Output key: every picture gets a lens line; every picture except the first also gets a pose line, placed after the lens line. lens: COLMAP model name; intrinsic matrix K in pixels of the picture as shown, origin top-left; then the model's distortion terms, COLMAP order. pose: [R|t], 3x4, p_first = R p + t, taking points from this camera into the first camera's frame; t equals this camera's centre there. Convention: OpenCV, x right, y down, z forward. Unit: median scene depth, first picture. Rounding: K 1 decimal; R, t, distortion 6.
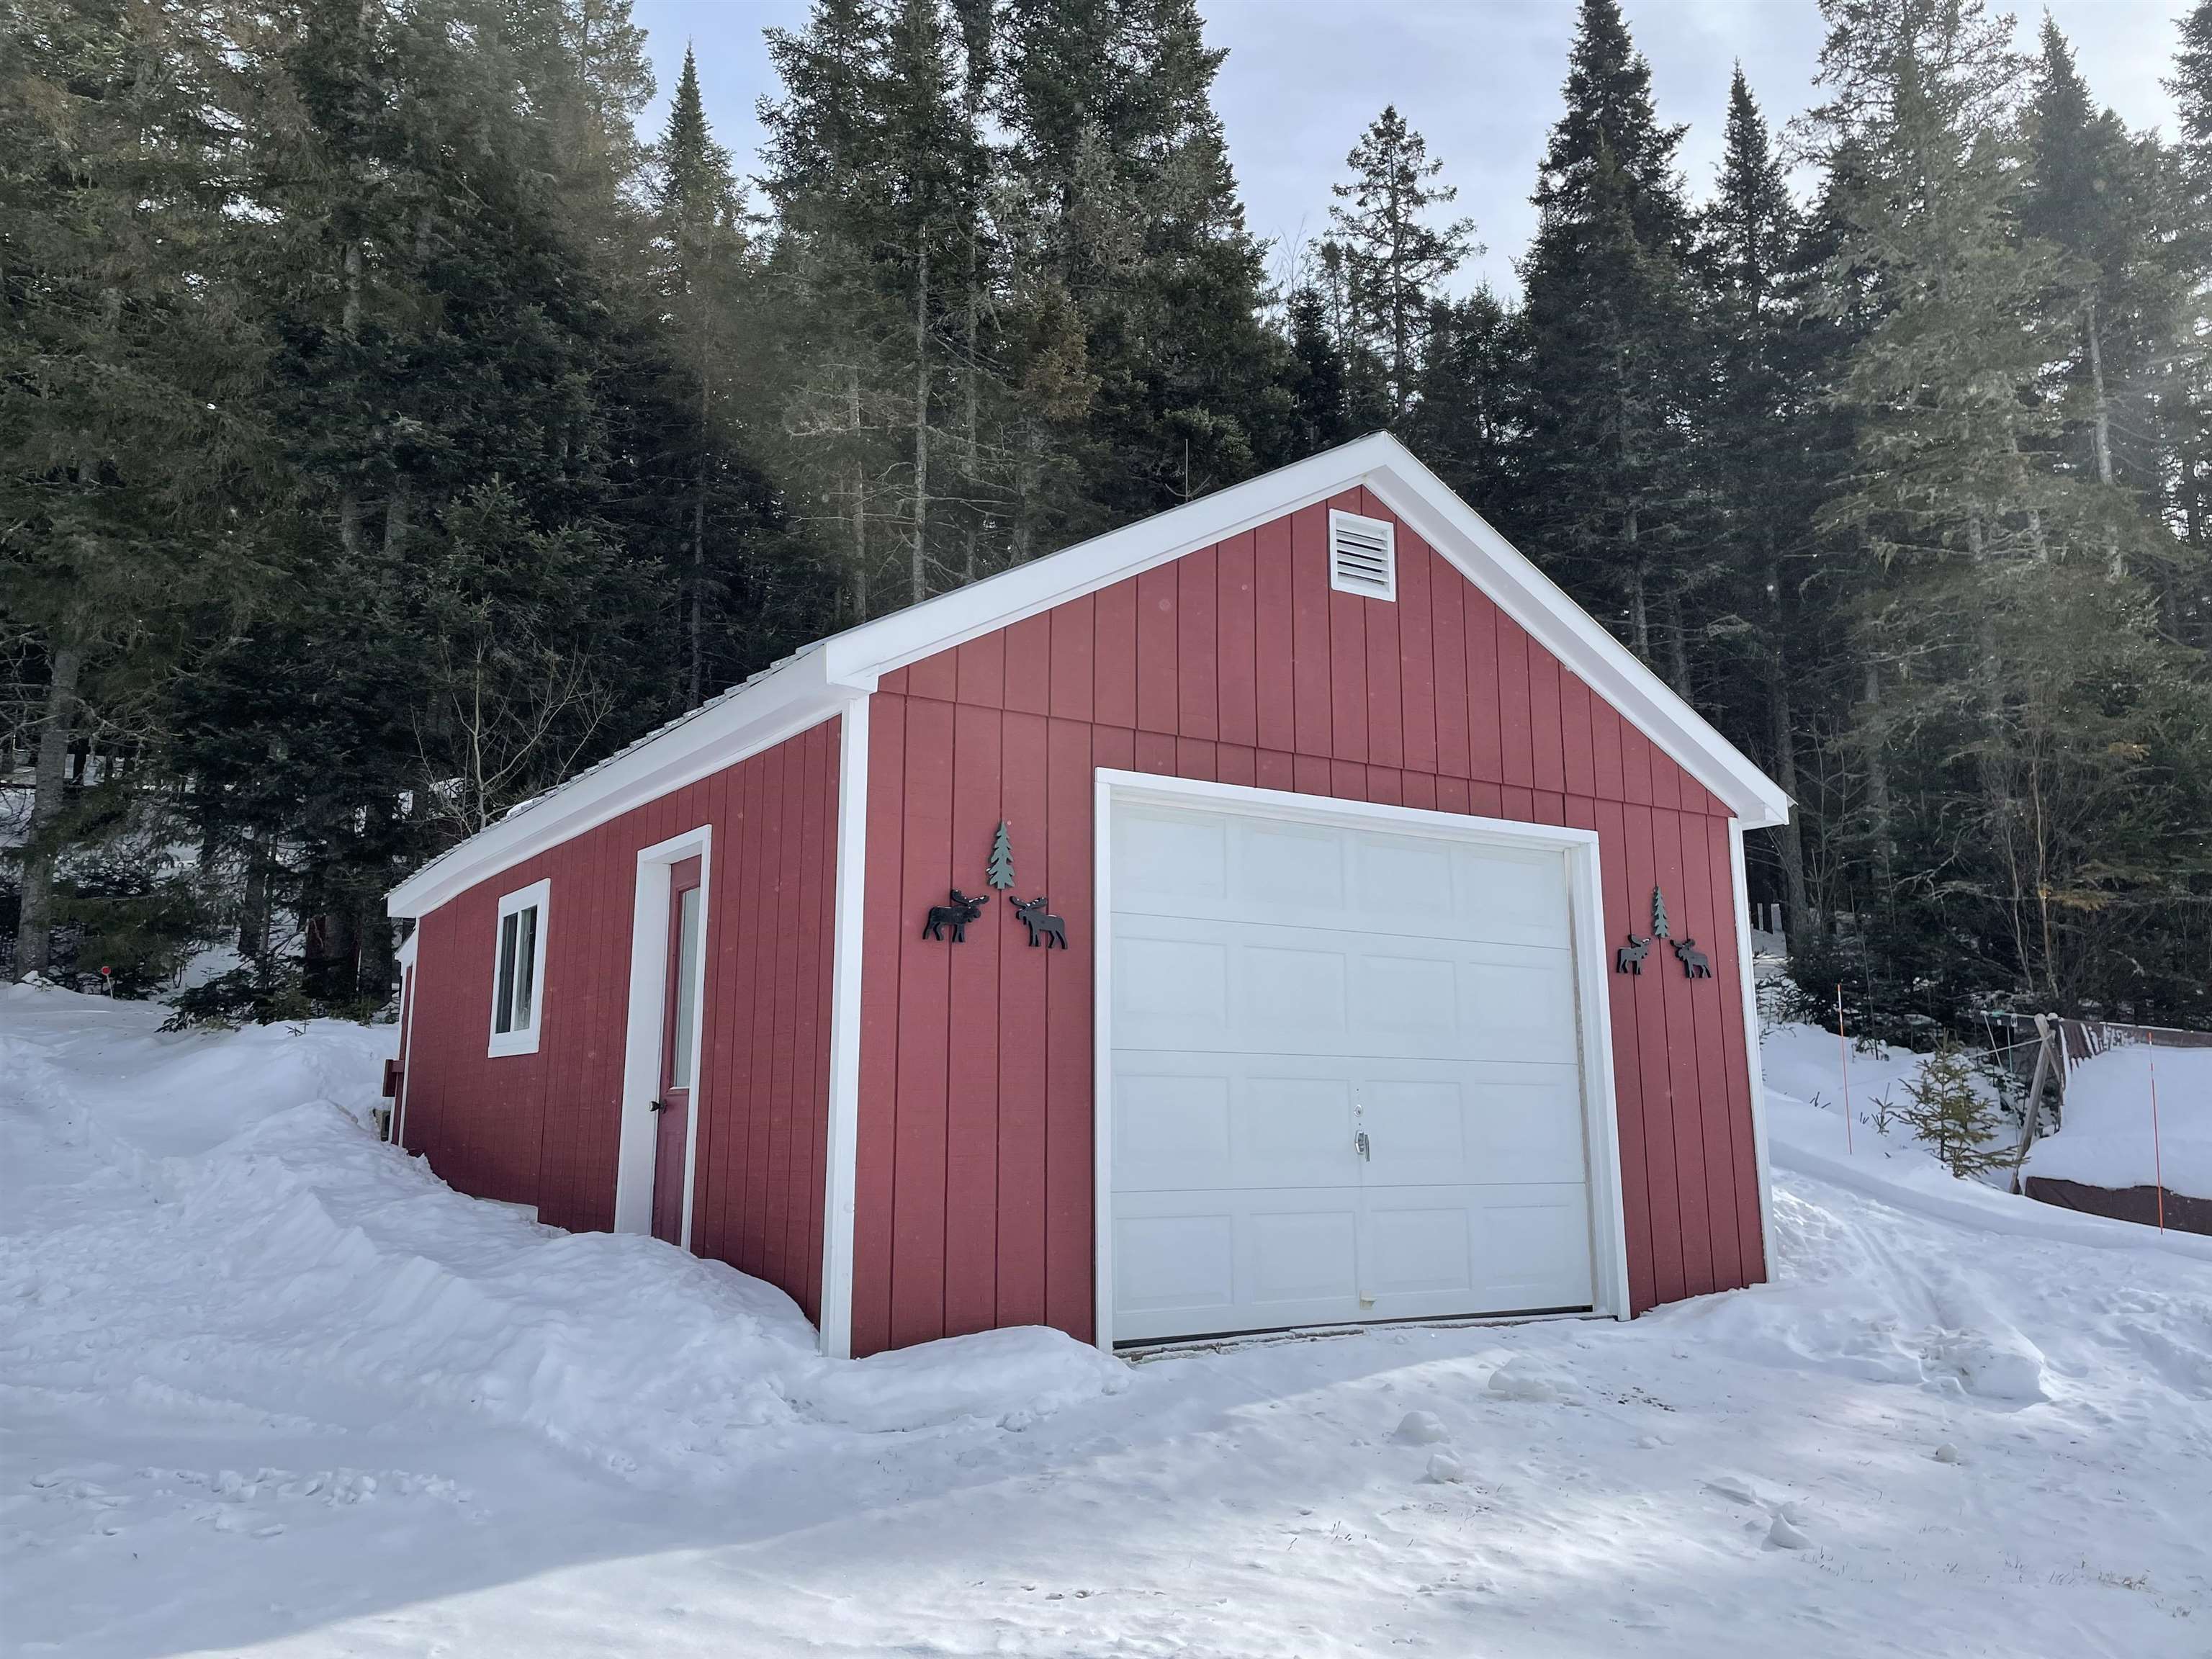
lens RADIAL K [[1655.8, 0, 1109.6], [0, 1655.8, 788.4], [0, 0, 1]] dist [0.105229, -0.140321]
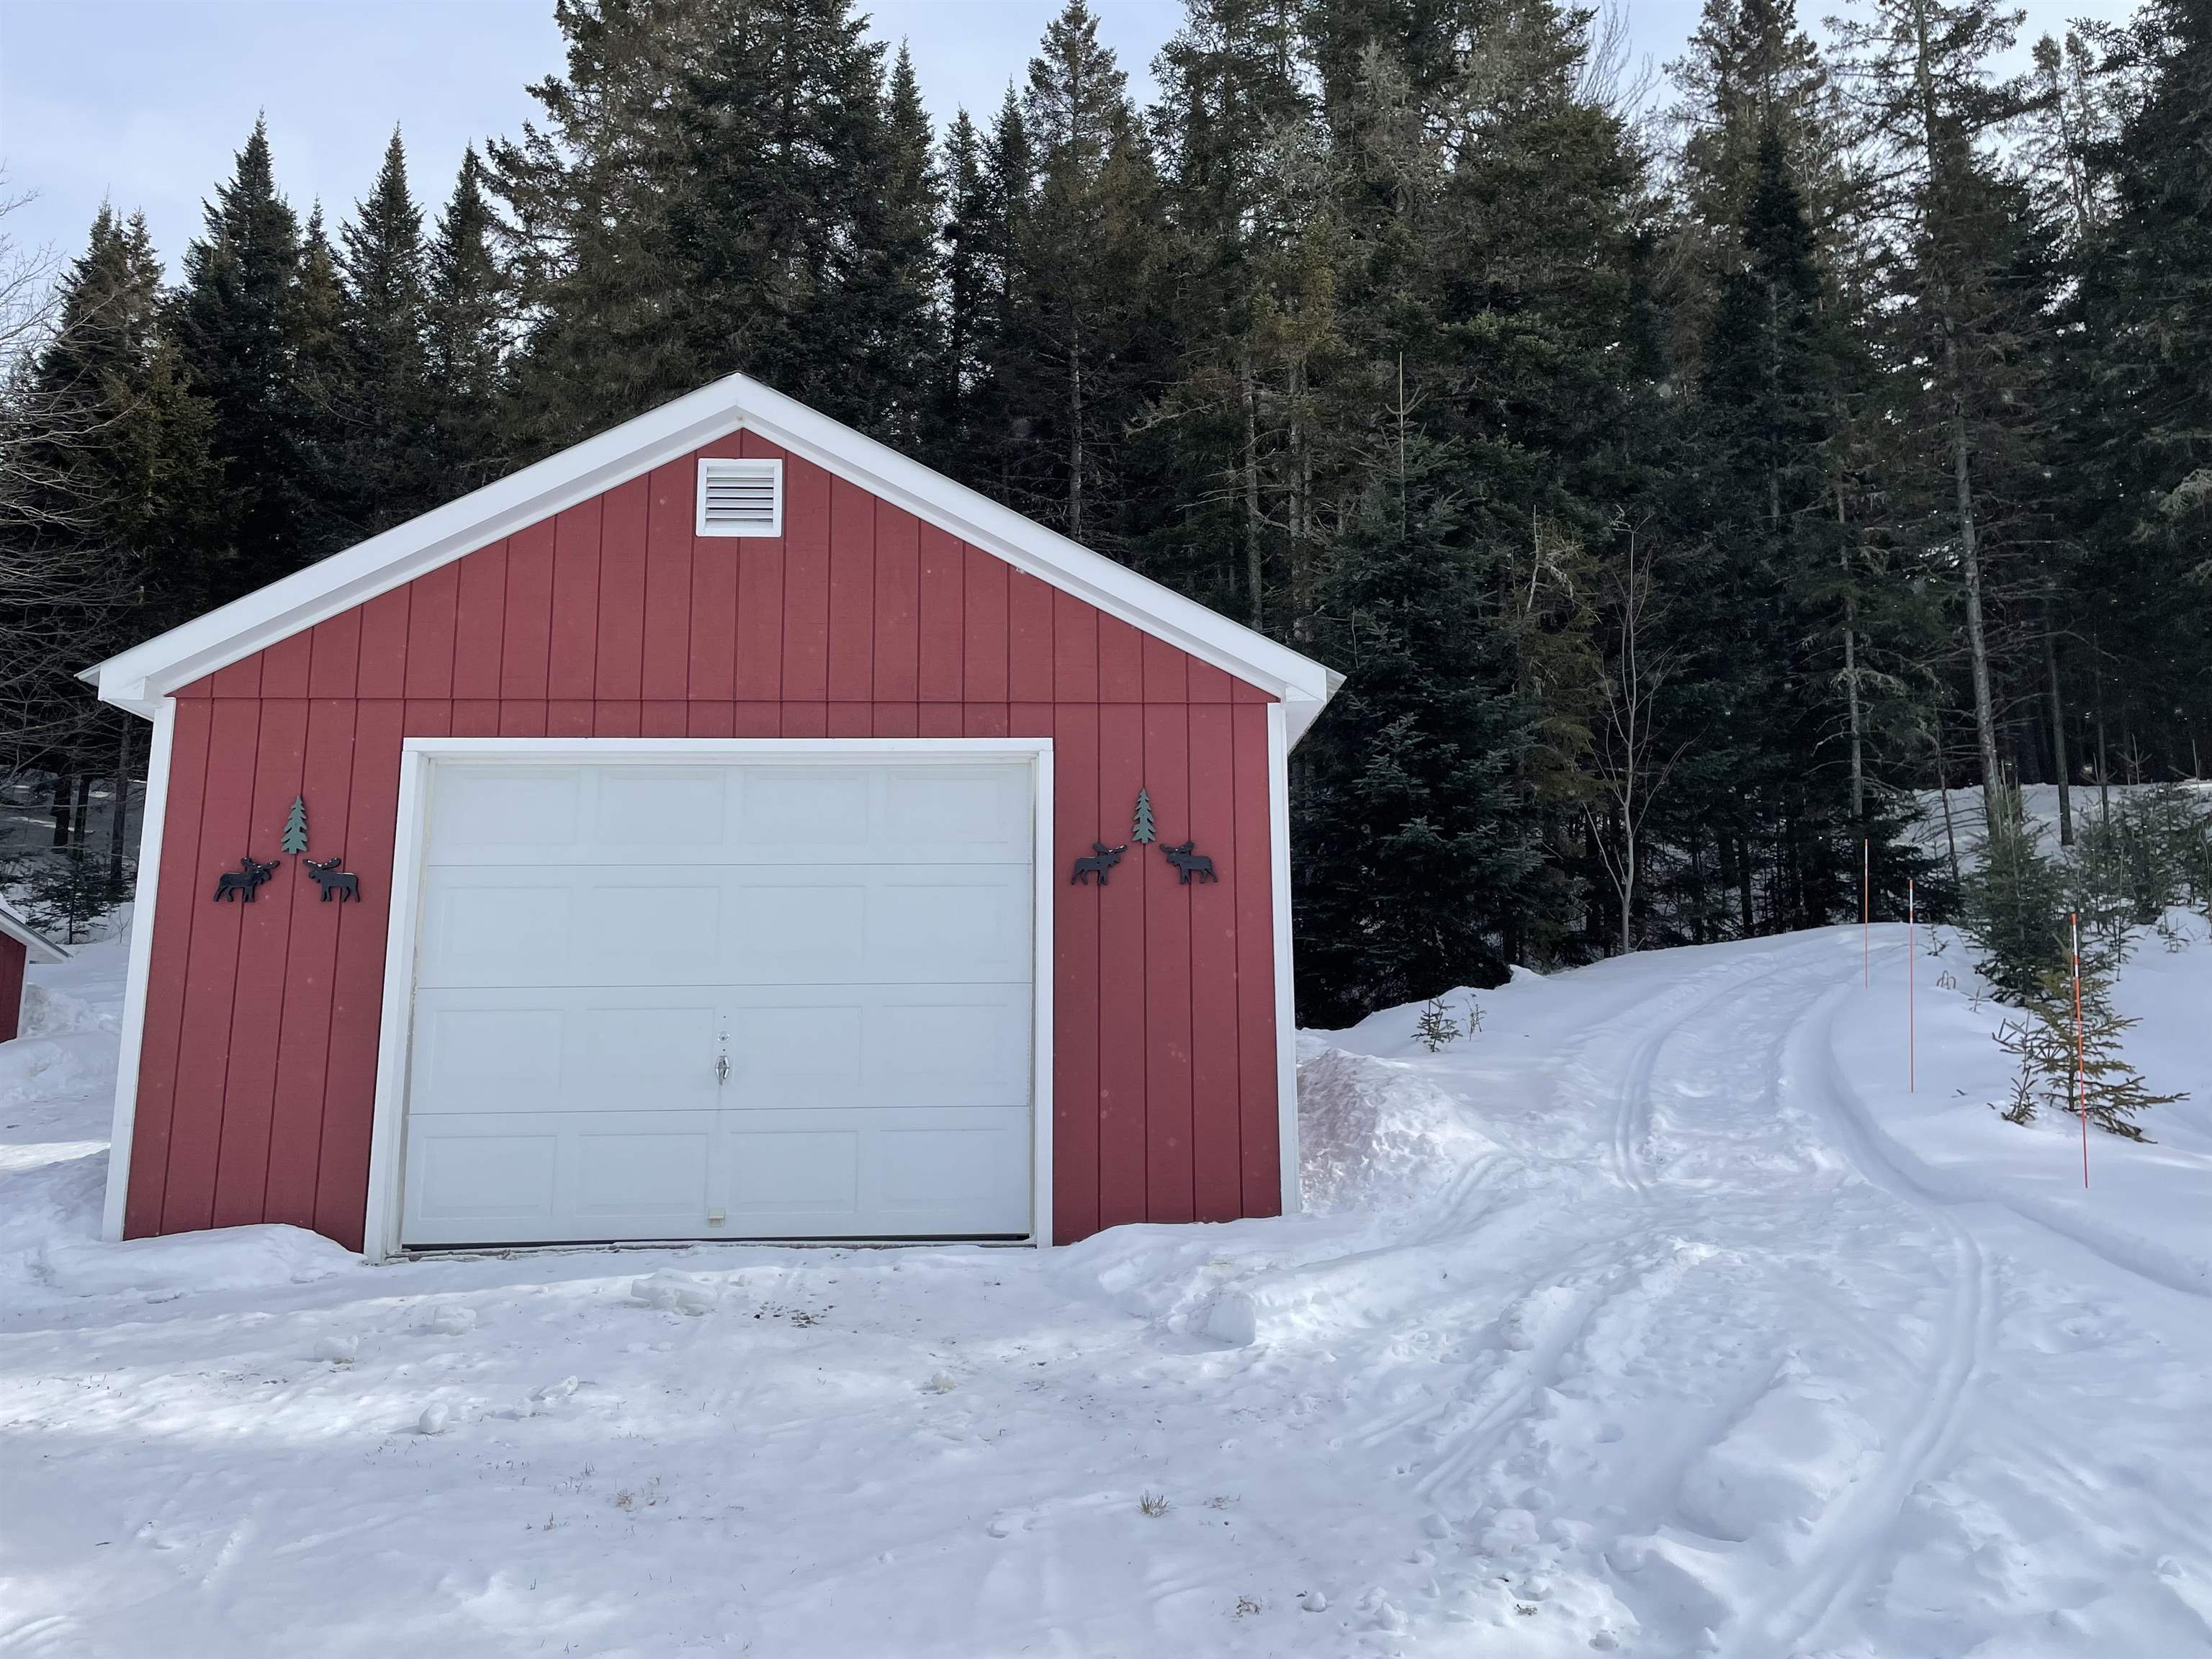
lens RADIAL K [[1654.8, 0, 1103.2], [0, 1654.8, 792.6], [0, 0, 1]] dist [0.104064, -0.138277]
pose [[0.867037, -0.098430, -0.488424, 0.842753], [0.105467, 0.994336, -0.013161, 0.078558], [0.486953, -0.040101, 0.872507, 0.213055]]
